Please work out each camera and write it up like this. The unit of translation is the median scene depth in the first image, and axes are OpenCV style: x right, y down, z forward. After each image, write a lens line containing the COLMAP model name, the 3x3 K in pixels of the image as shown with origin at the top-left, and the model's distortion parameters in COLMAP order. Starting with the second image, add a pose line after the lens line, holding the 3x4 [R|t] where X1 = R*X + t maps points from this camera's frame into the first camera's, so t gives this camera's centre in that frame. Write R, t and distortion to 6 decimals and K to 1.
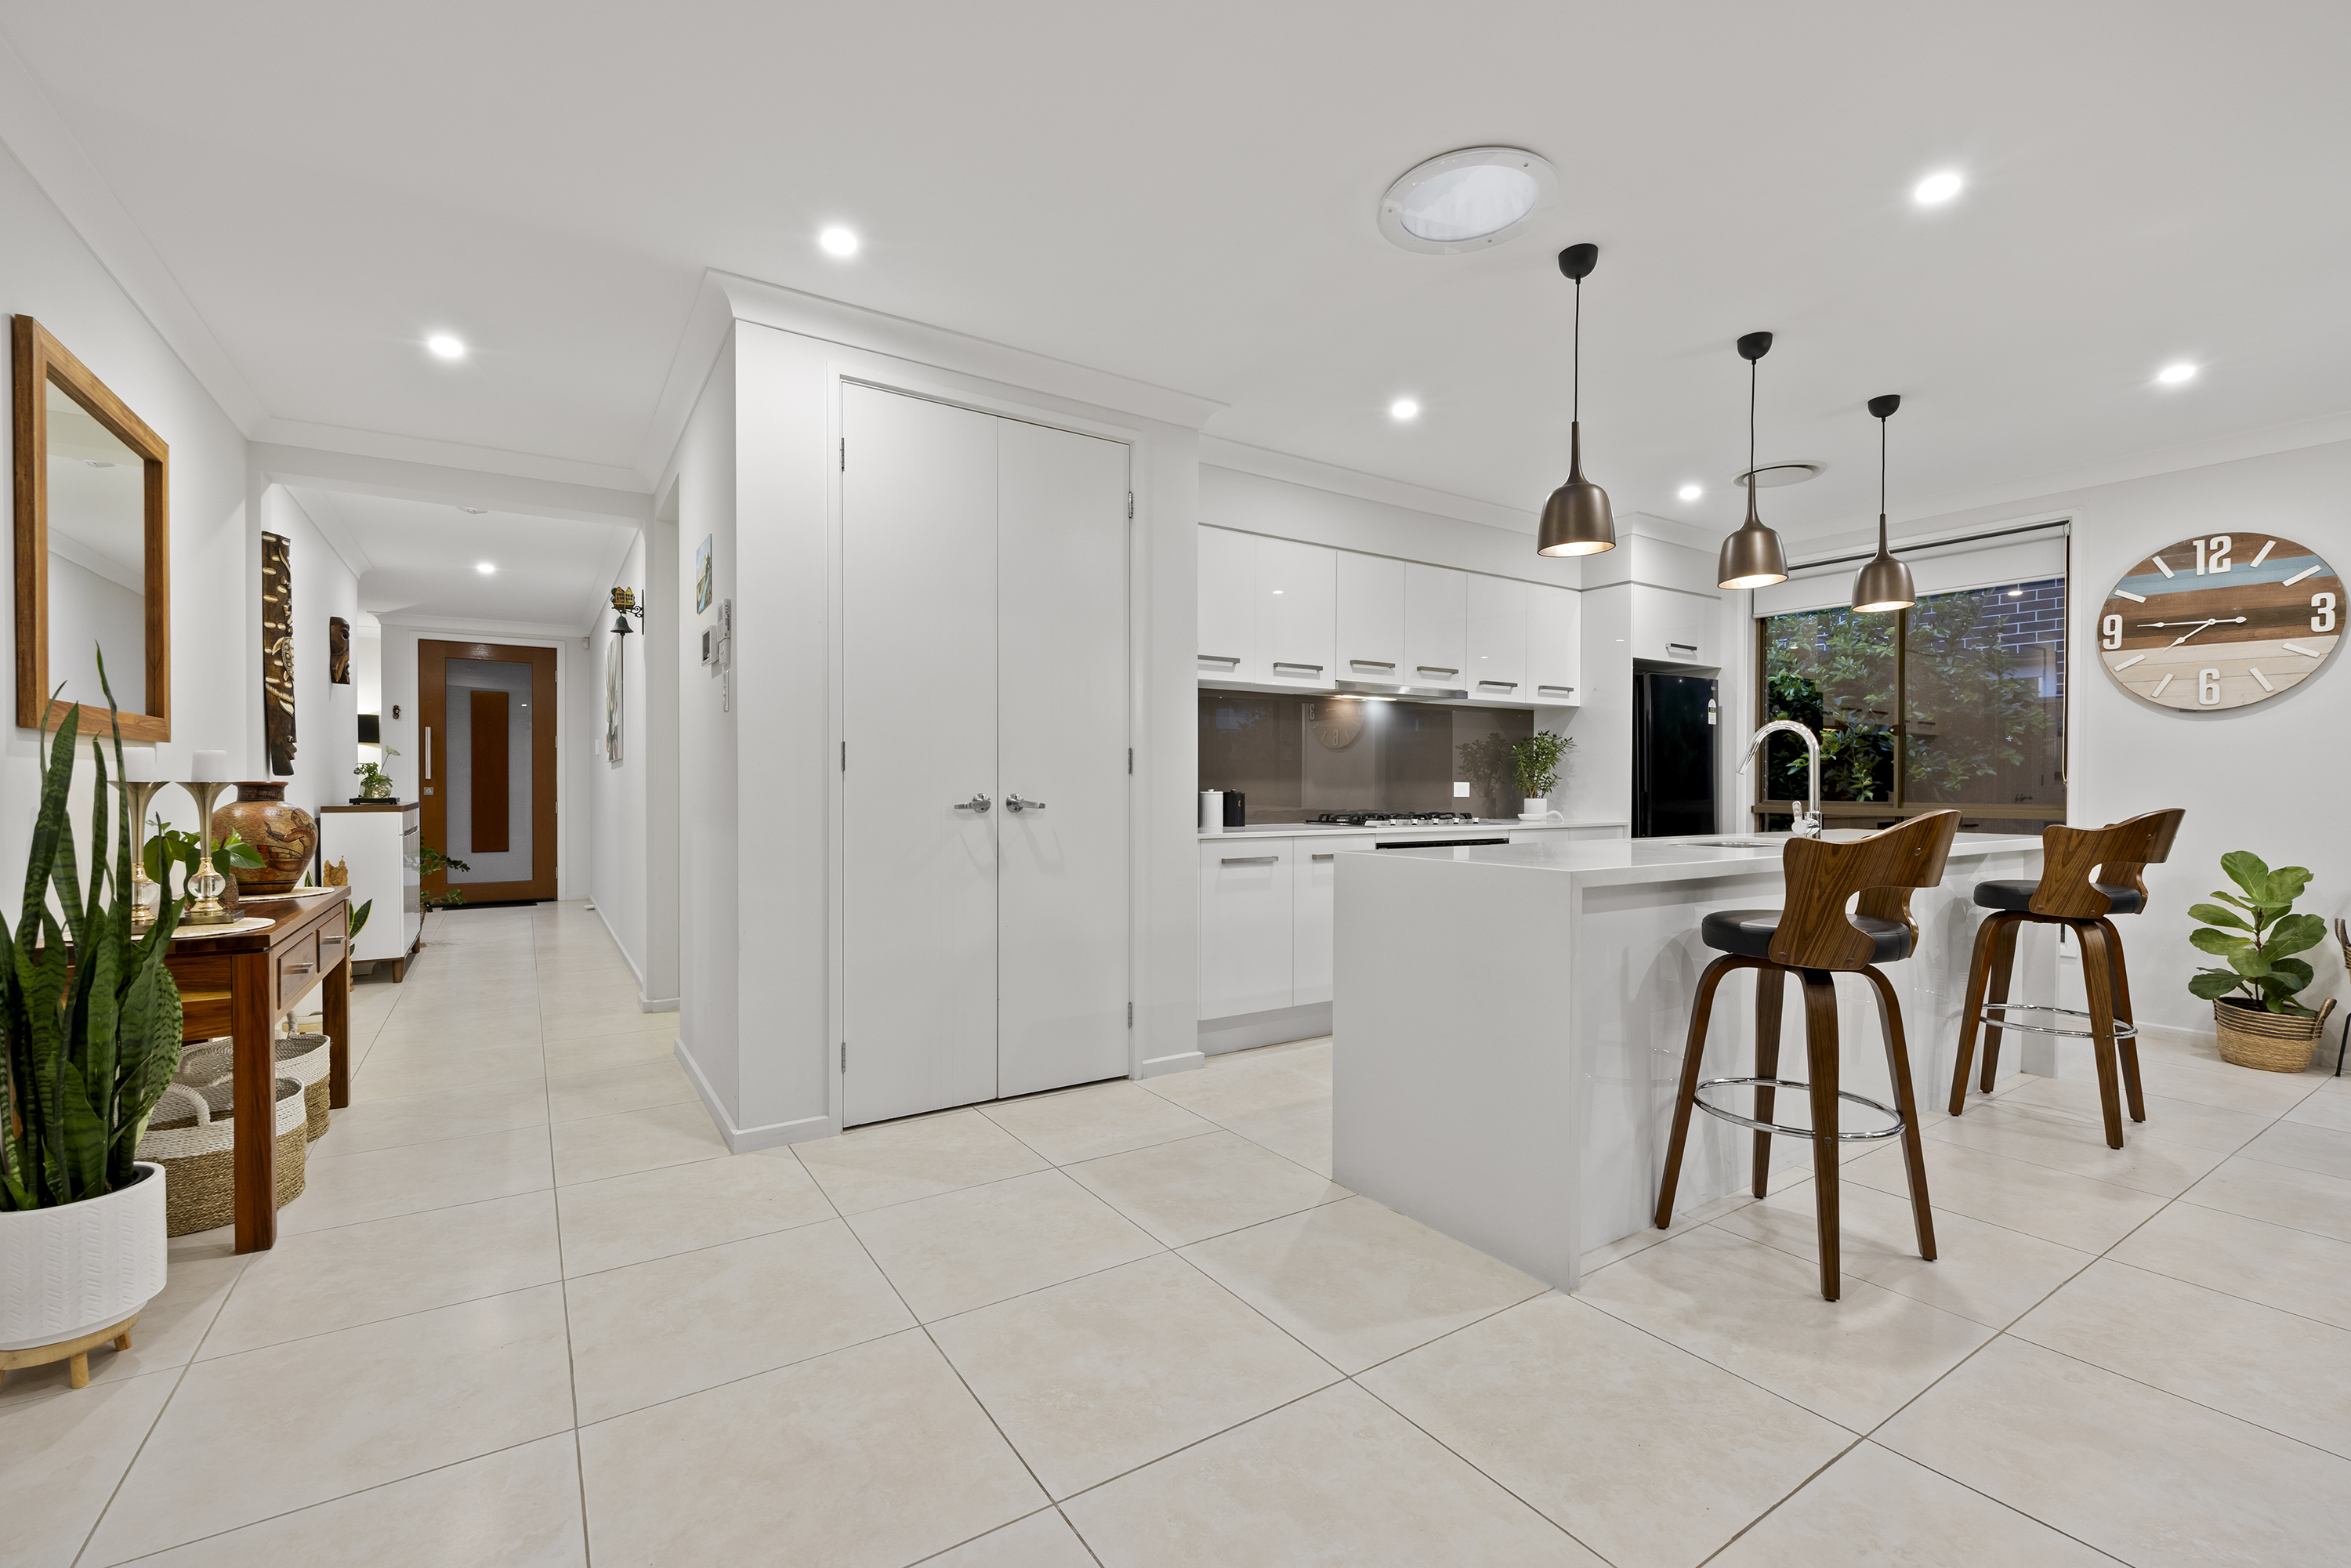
lens RADIAL K [[991.9, 0, 1175.5], [0, 991.9, 784.0], [0, 0, 1]] dist [-0.001147, -0.000431]
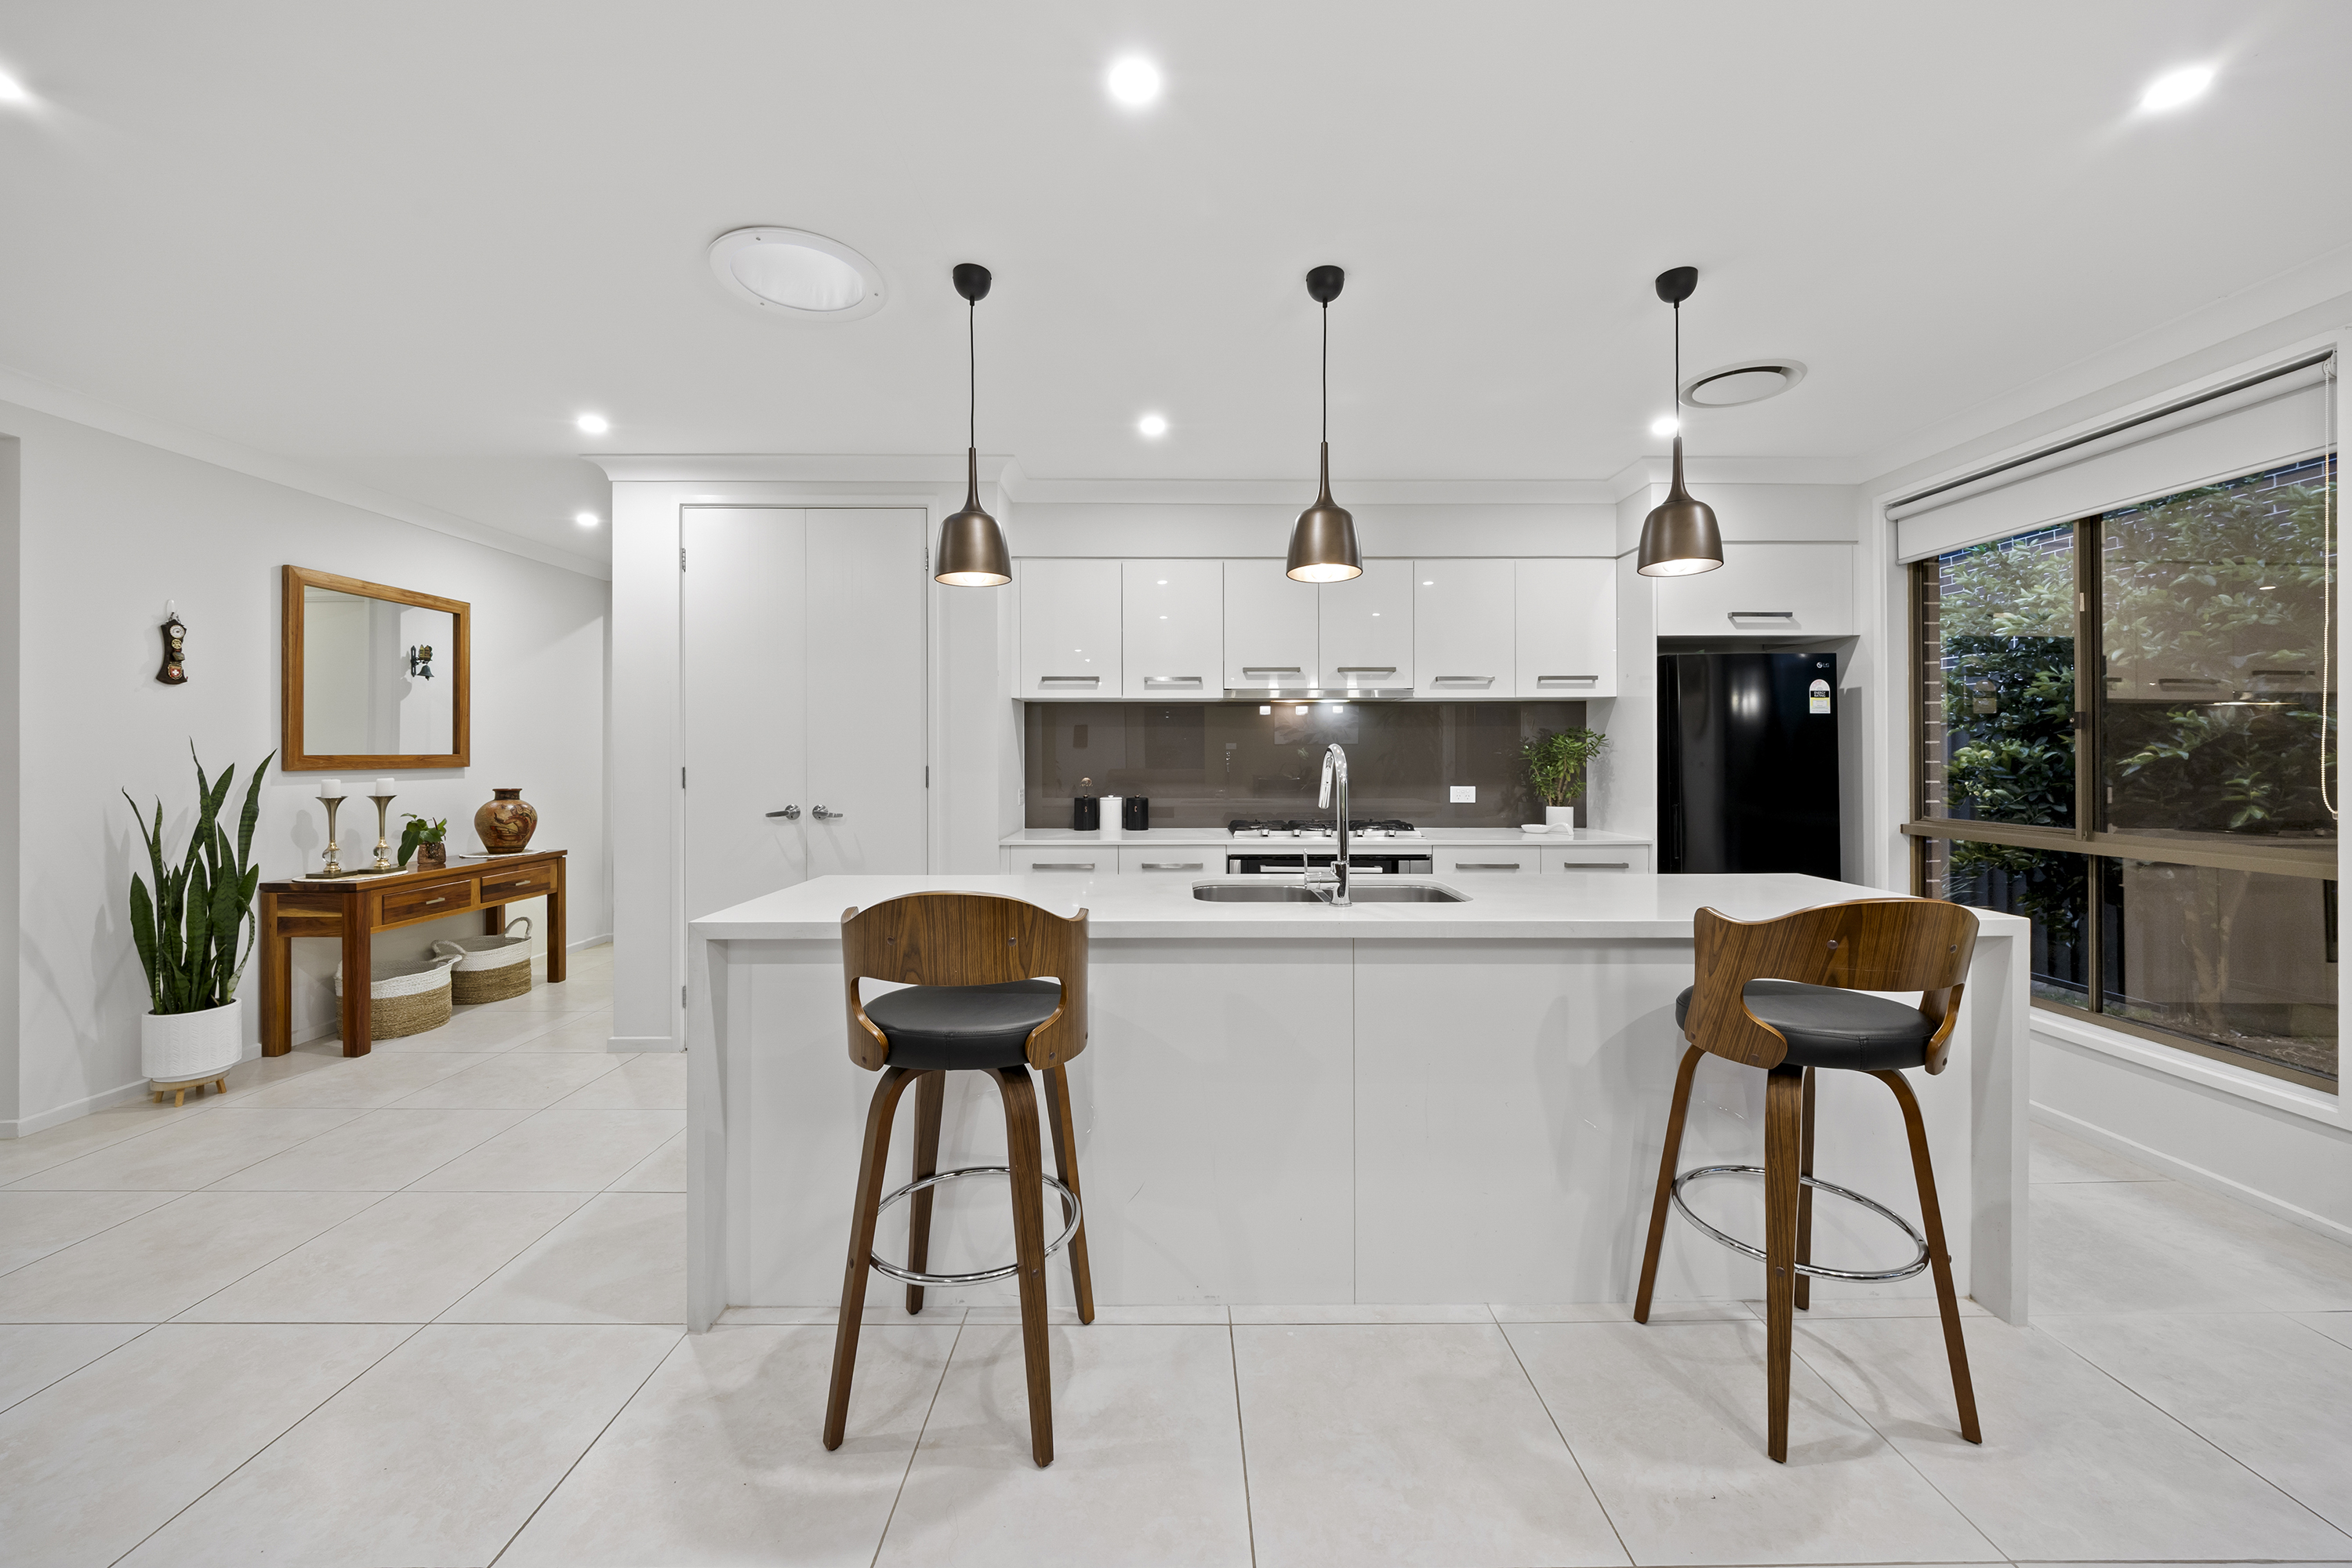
lens RADIAL K [[872.8, 0, 1184.7], [0, 872.8, 741.7], [0, 0, 1]] dist [-0.008742, 0.000063]
pose [[0.843129, -0.010903, -0.537602, 0.671100], [0.004420, 0.999901, -0.013348, -0.043675], [0.537694, 0.008878, 0.843093, 0.260859]]
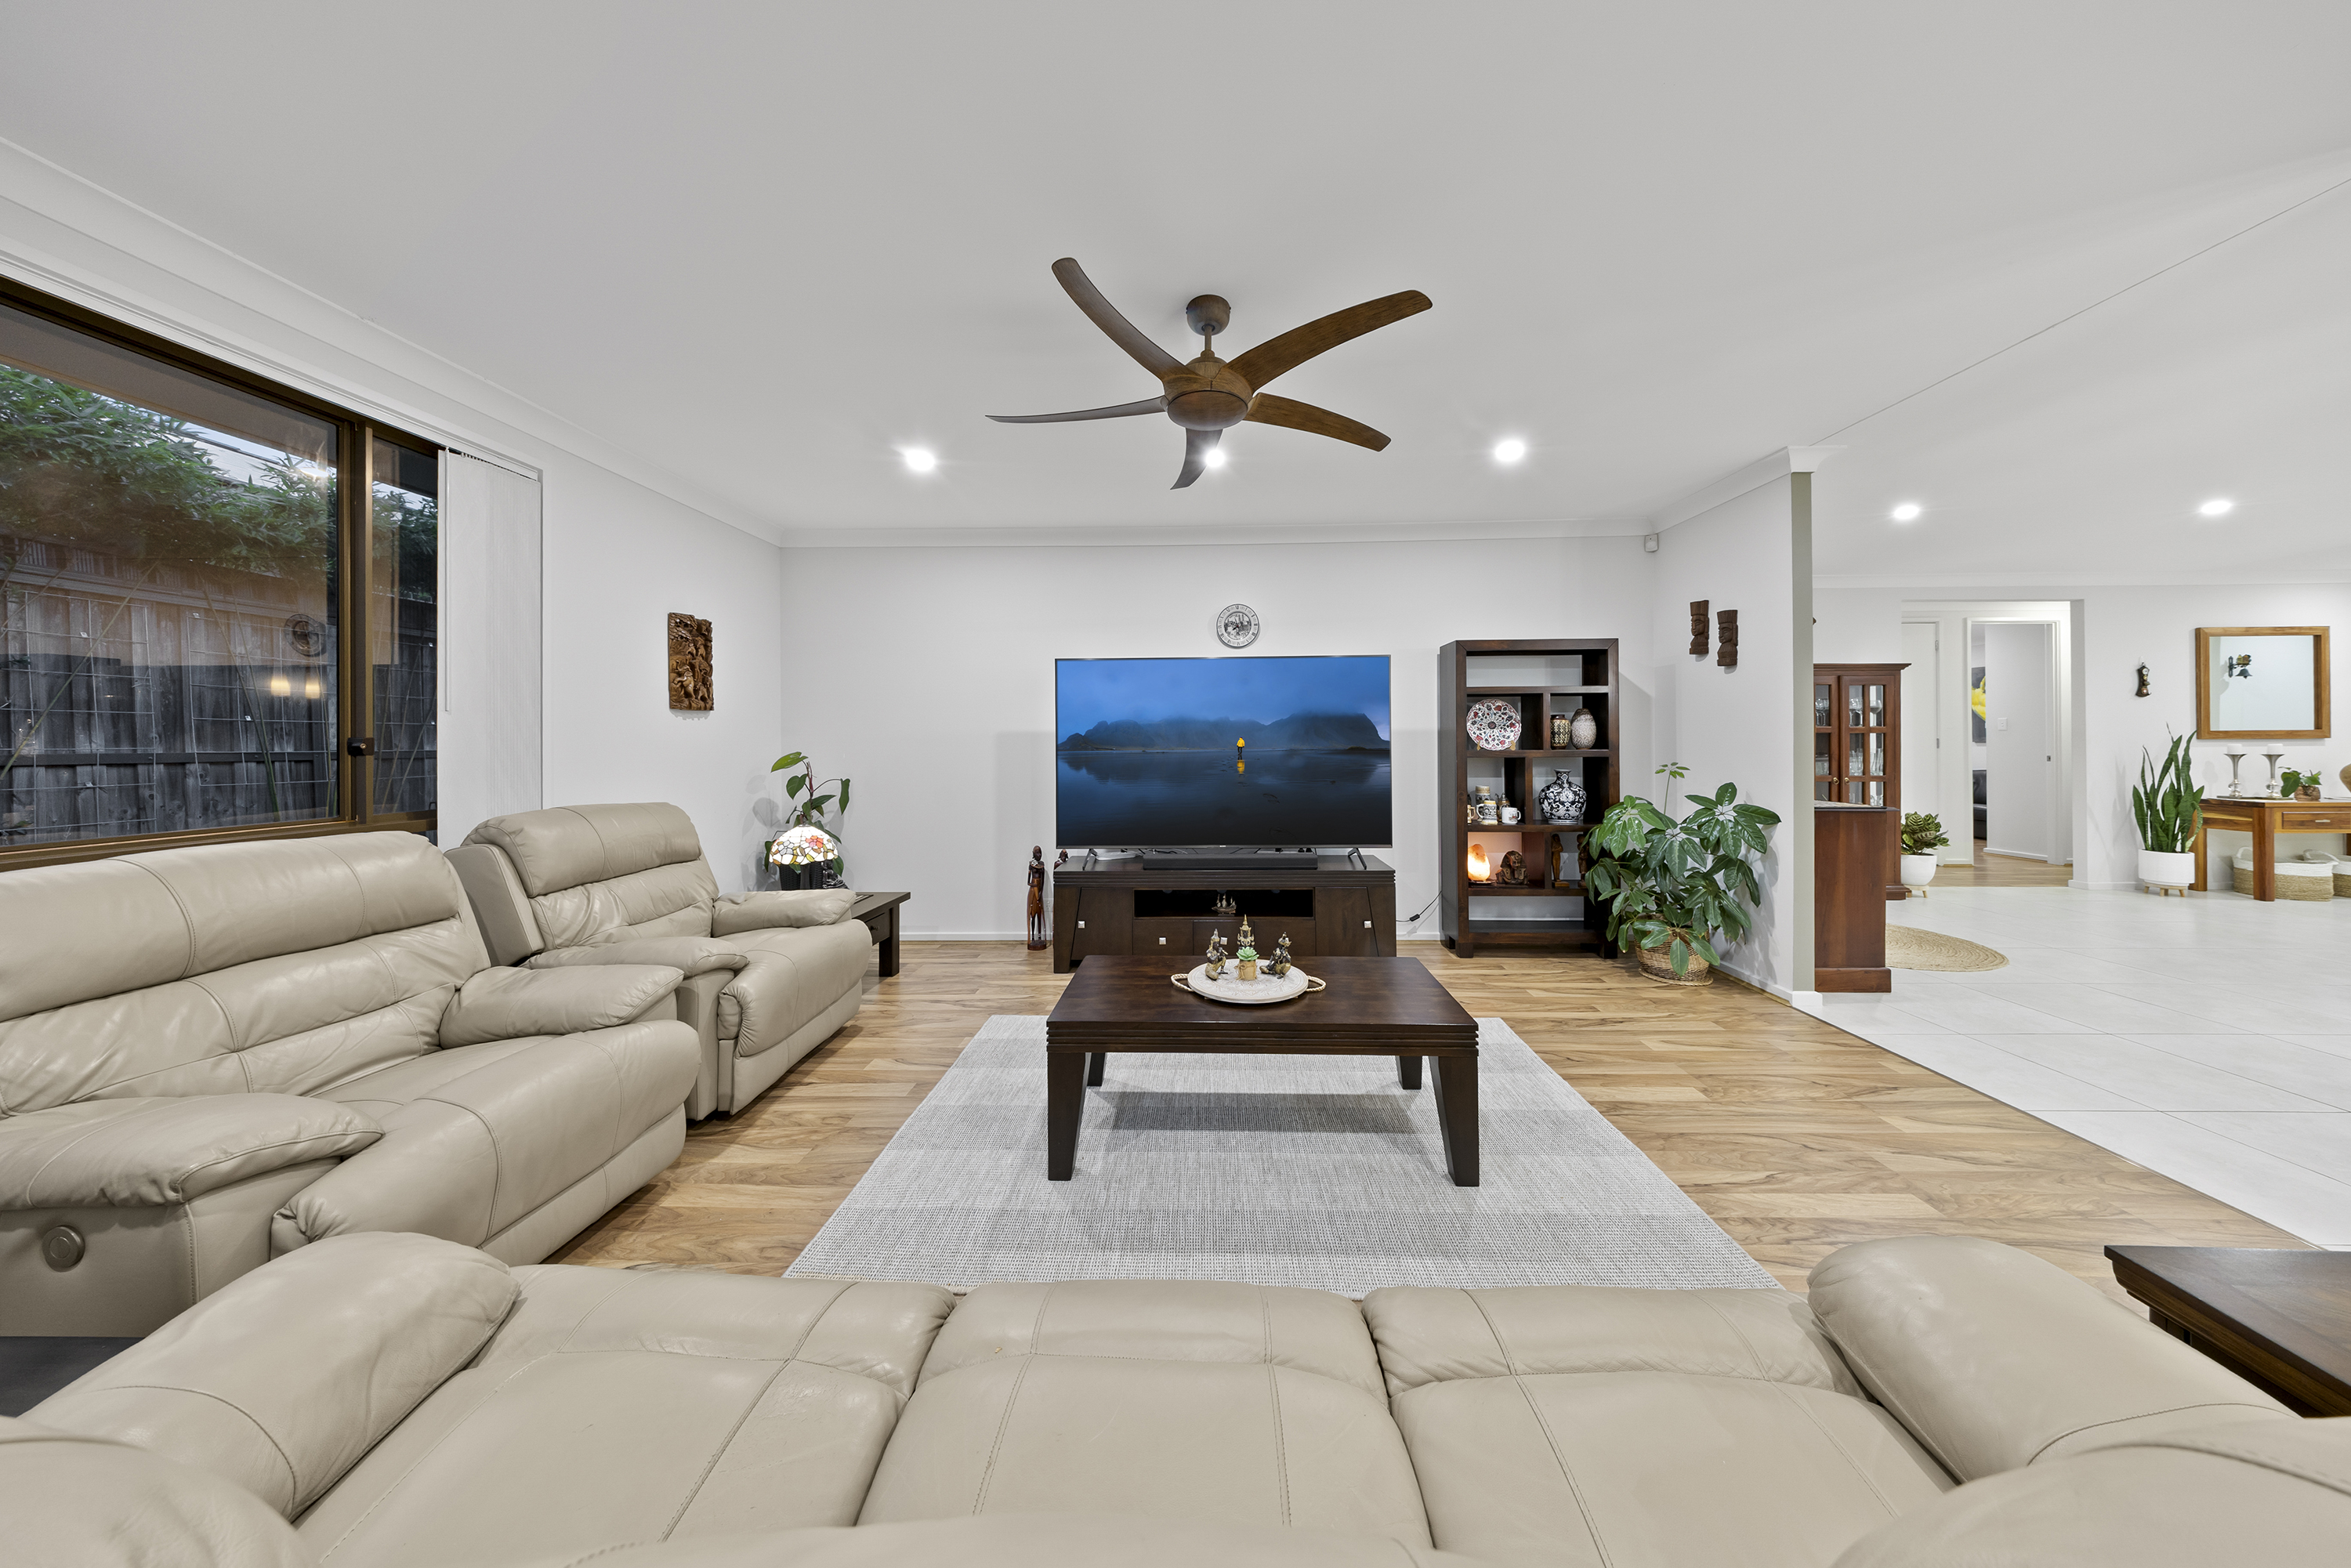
lens RADIAL K [[697.6, 0, 1187.8], [0, 697.6, 737.8], [0, 0, 1]] dist [-0.000275, -0.000017]
pose [[-0.573760, -0.004718, -0.819010, 1.642526], [0.002991, 0.999965, -0.007856, -0.026807], [0.819018, -0.006957, -0.573725, -0.325705]]
